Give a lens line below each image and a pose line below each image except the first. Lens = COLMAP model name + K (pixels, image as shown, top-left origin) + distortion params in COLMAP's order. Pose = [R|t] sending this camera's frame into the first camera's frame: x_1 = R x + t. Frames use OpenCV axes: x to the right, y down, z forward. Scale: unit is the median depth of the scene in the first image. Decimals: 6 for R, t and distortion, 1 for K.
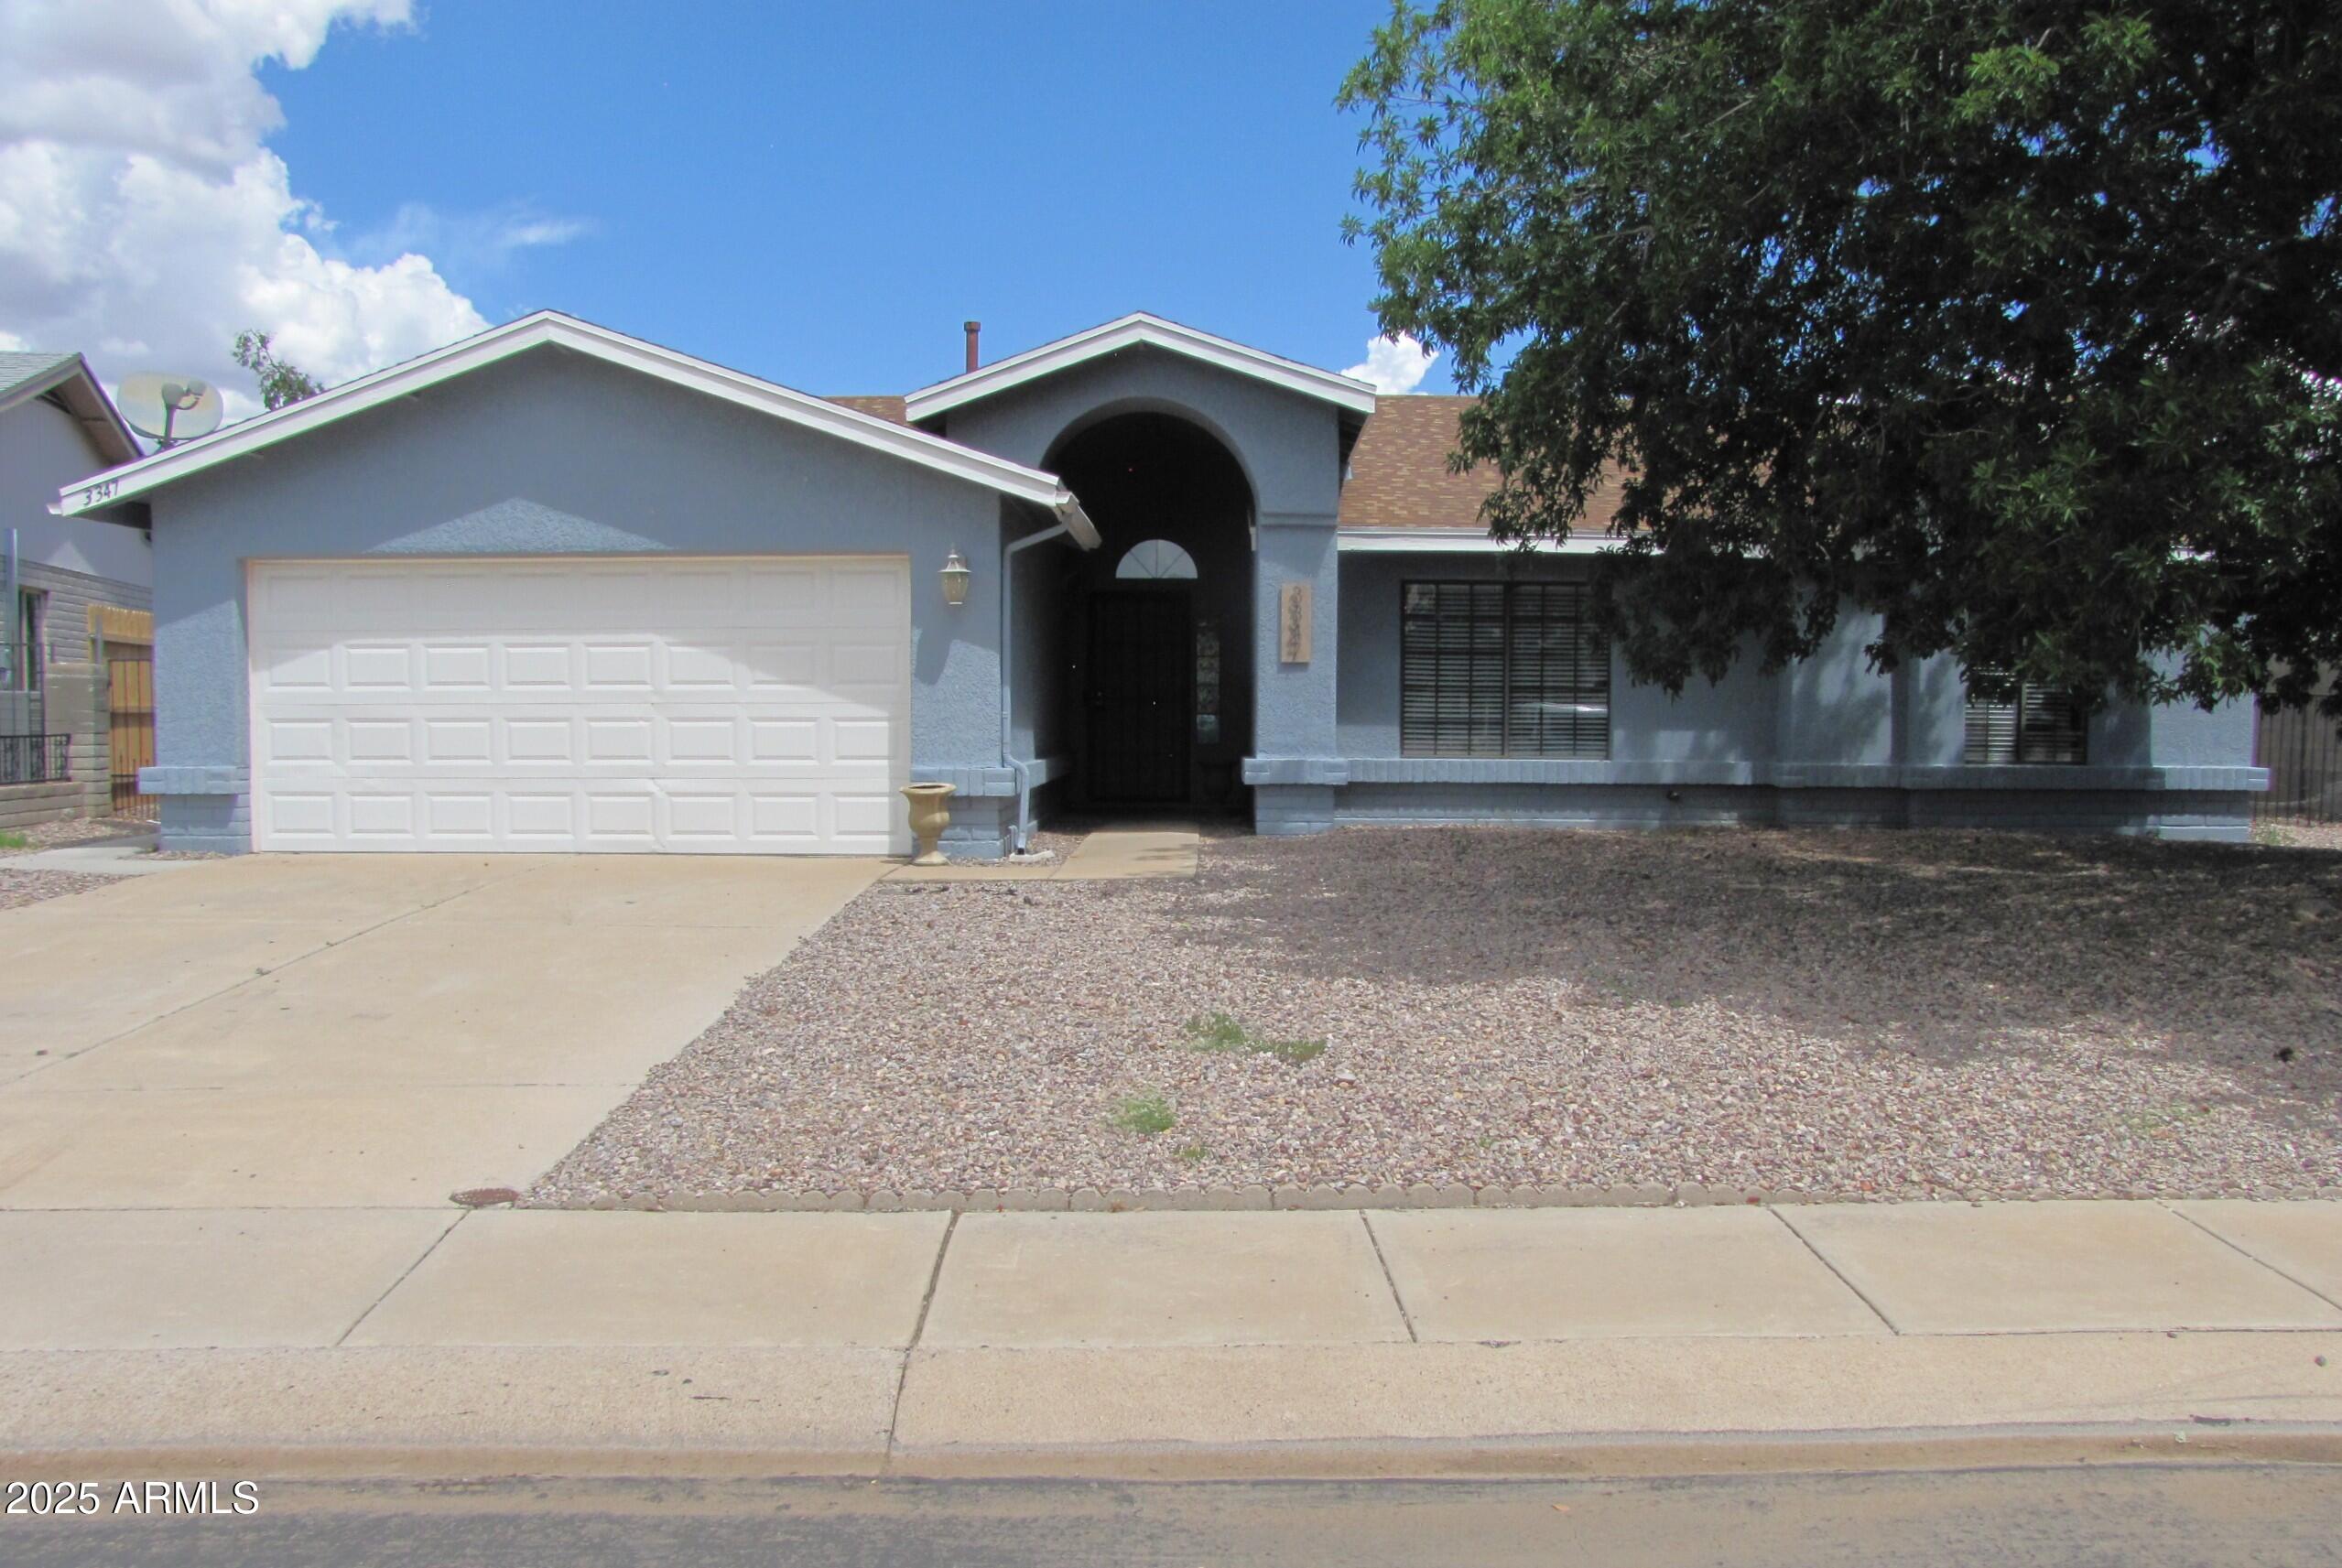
lens RADIAL K [[1916.8, 0, 1165.8], [0, 1916.8, 813.9], [0, 0, 1]] dist [-0.188744, 0.170240]
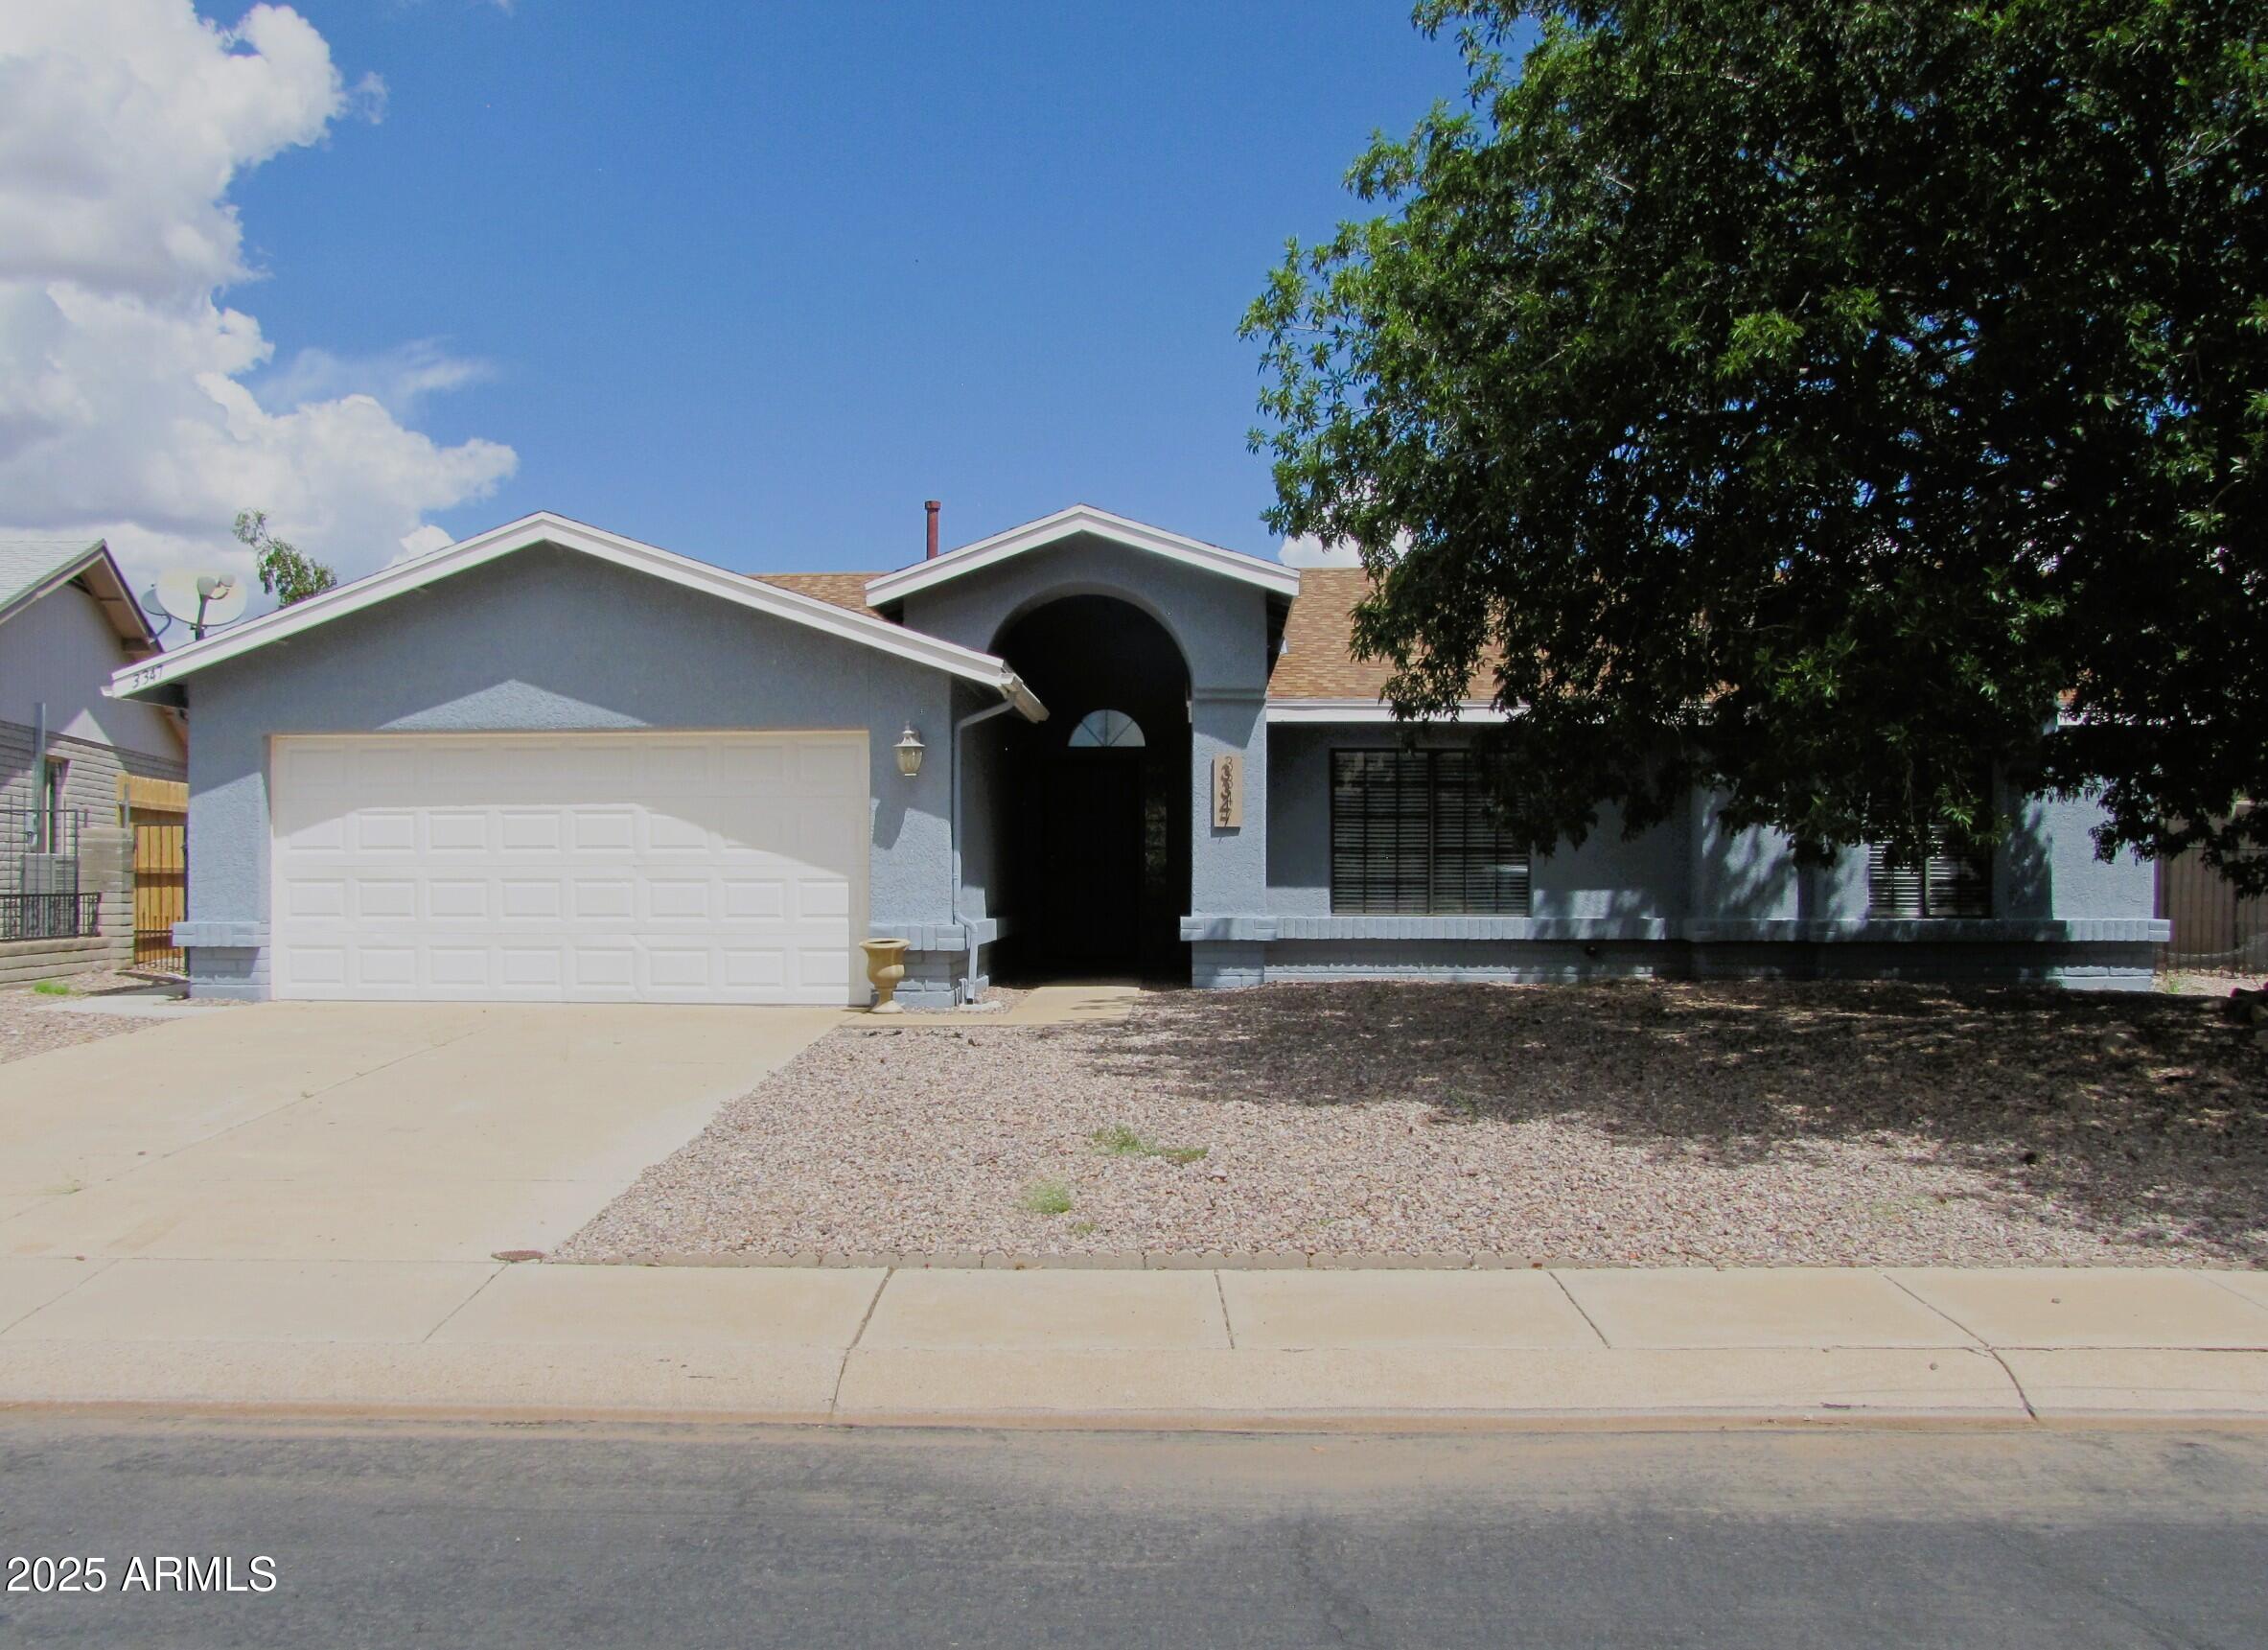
lens RADIAL K [[1985.7, 0, 1016.8], [0, 1985.7, 874.5], [0, 0, 1]] dist [-0.167007, 0.109987]
pose [[0.997951, -0.003204, -0.063902, 0.023783], [-0.000235, 0.998555, -0.053733, 0.008193], [0.063982, 0.053638, 0.996509, -0.130373]]
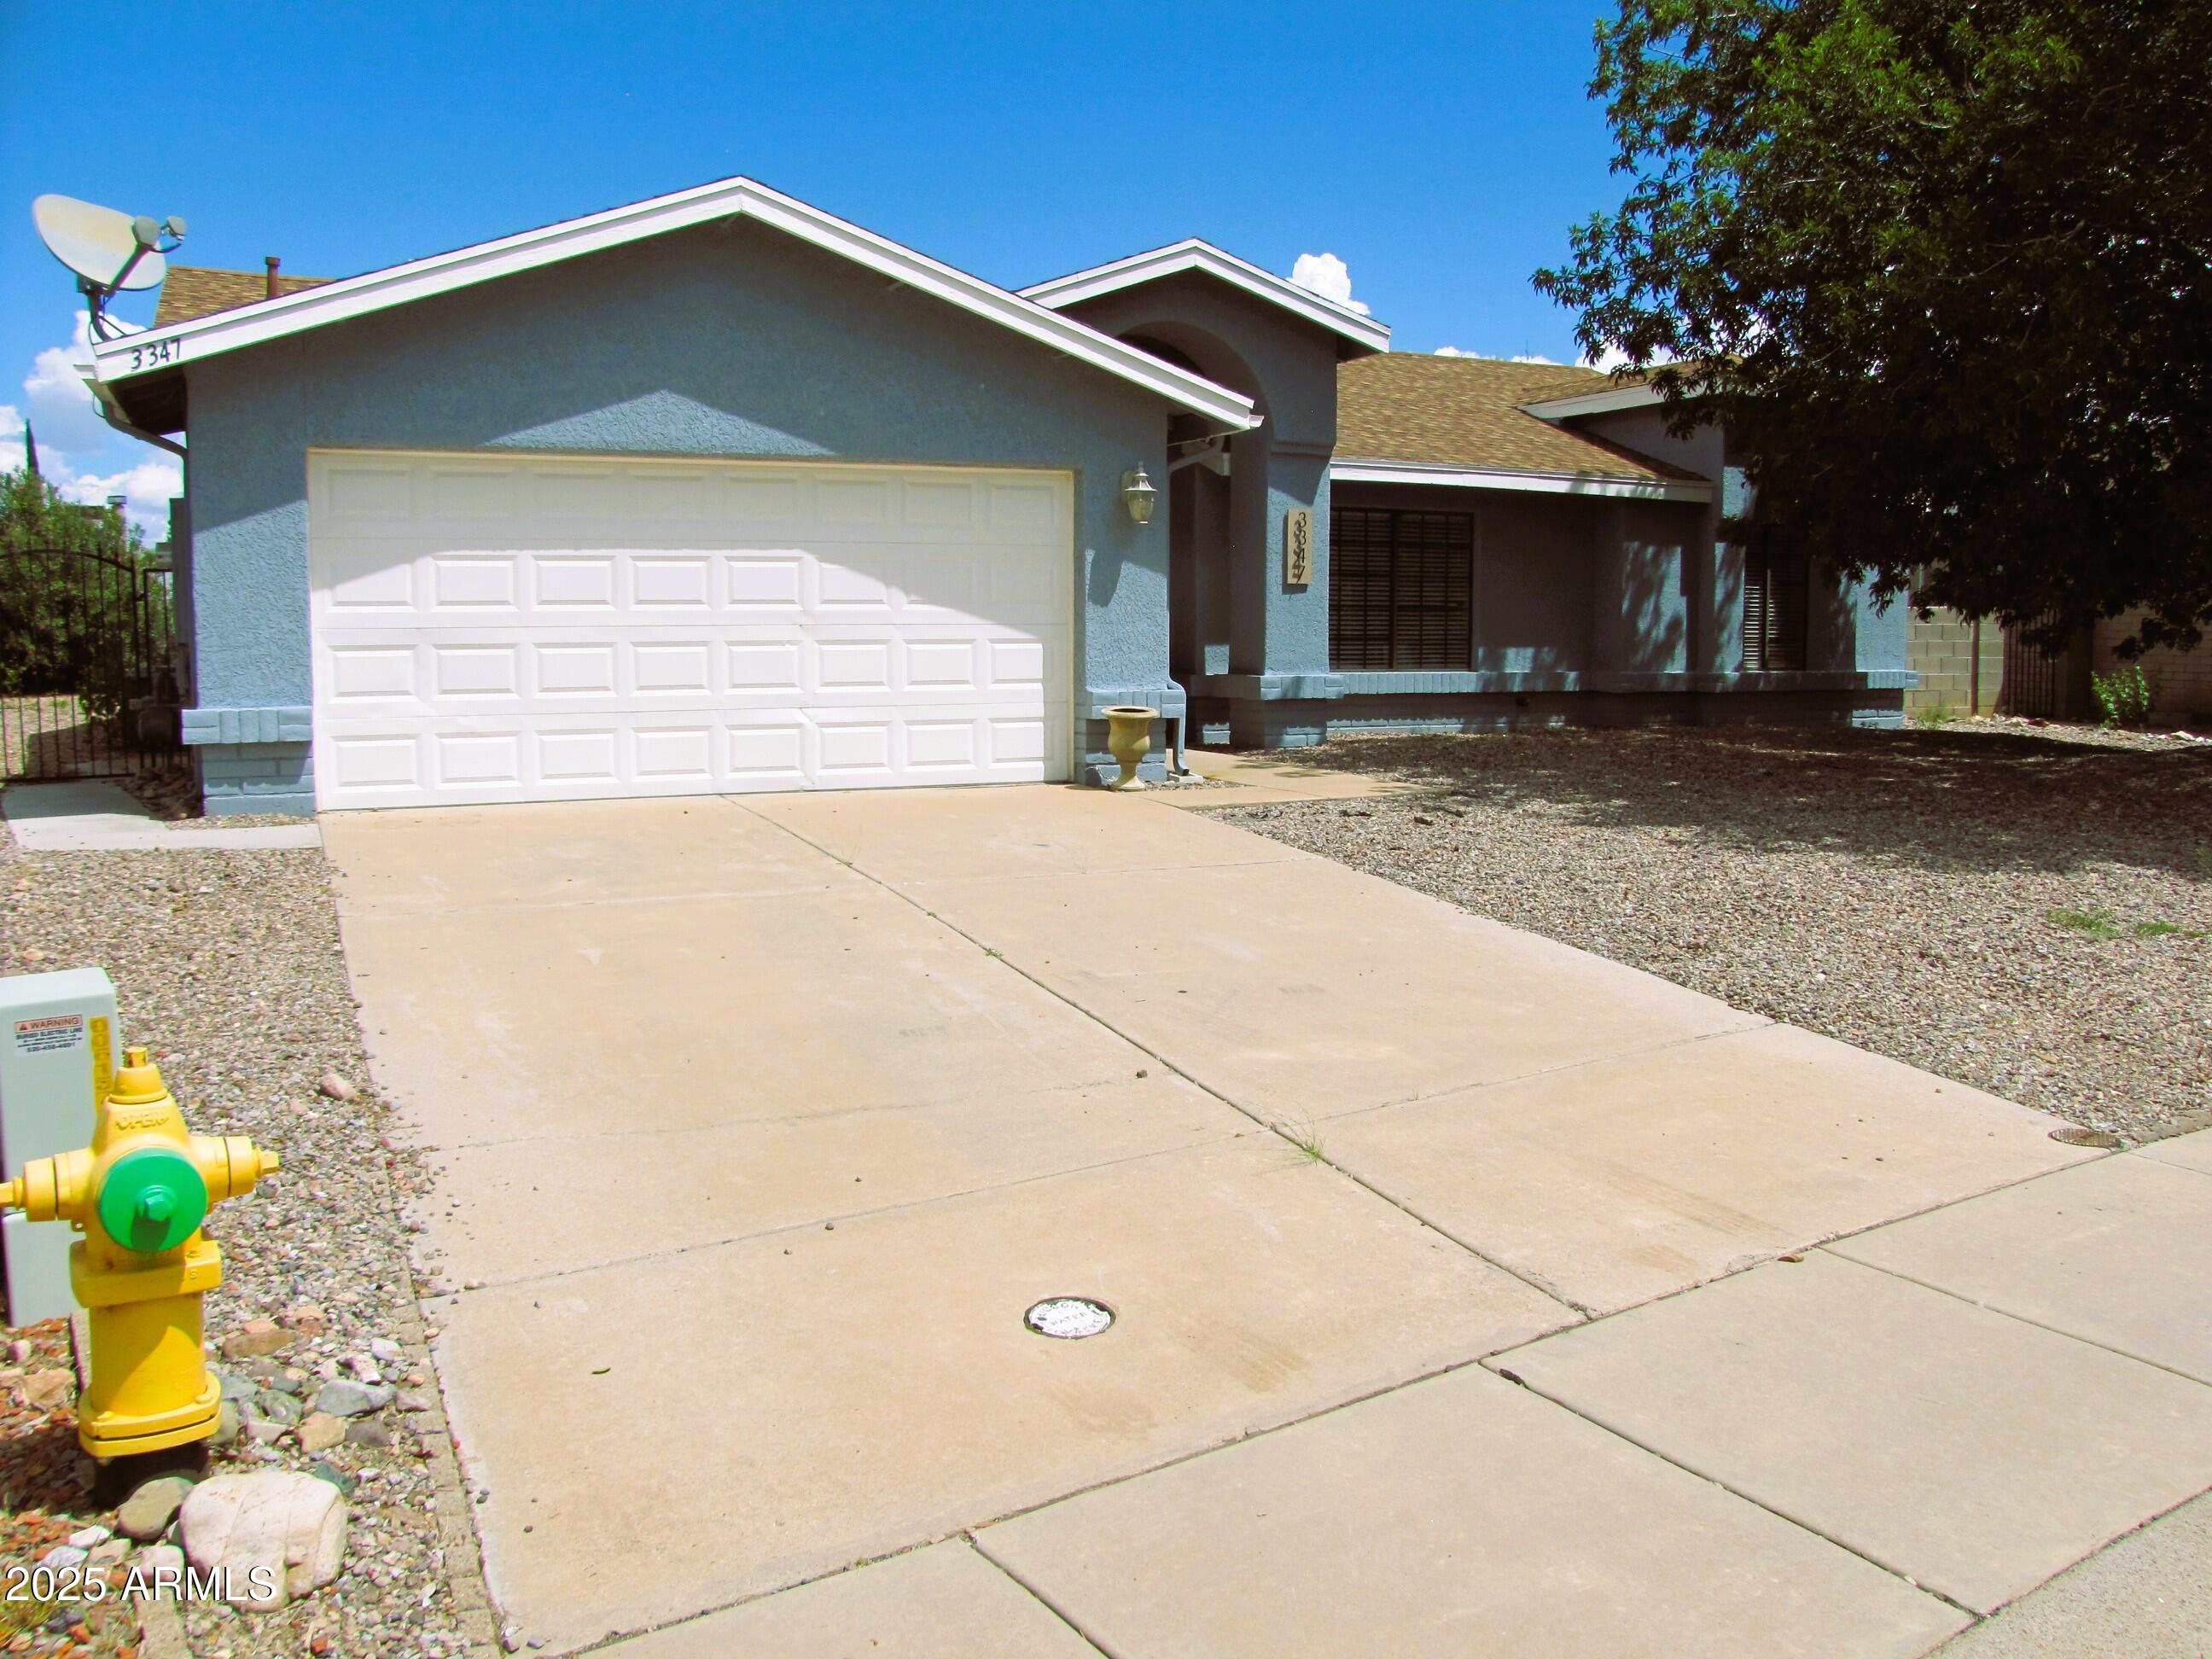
lens RADIAL K [[1814.2, 0, 1104.2], [0, 1814.2, 772.1], [0, 0, 1]] dist [-0.172035, 0.157082]
pose [[0.905991, -0.038226, 0.421568, -0.518746], [0.026059, 0.999062, 0.034588, -0.014756], [-0.422495, -0.020351, 0.906137, 0.160719]]
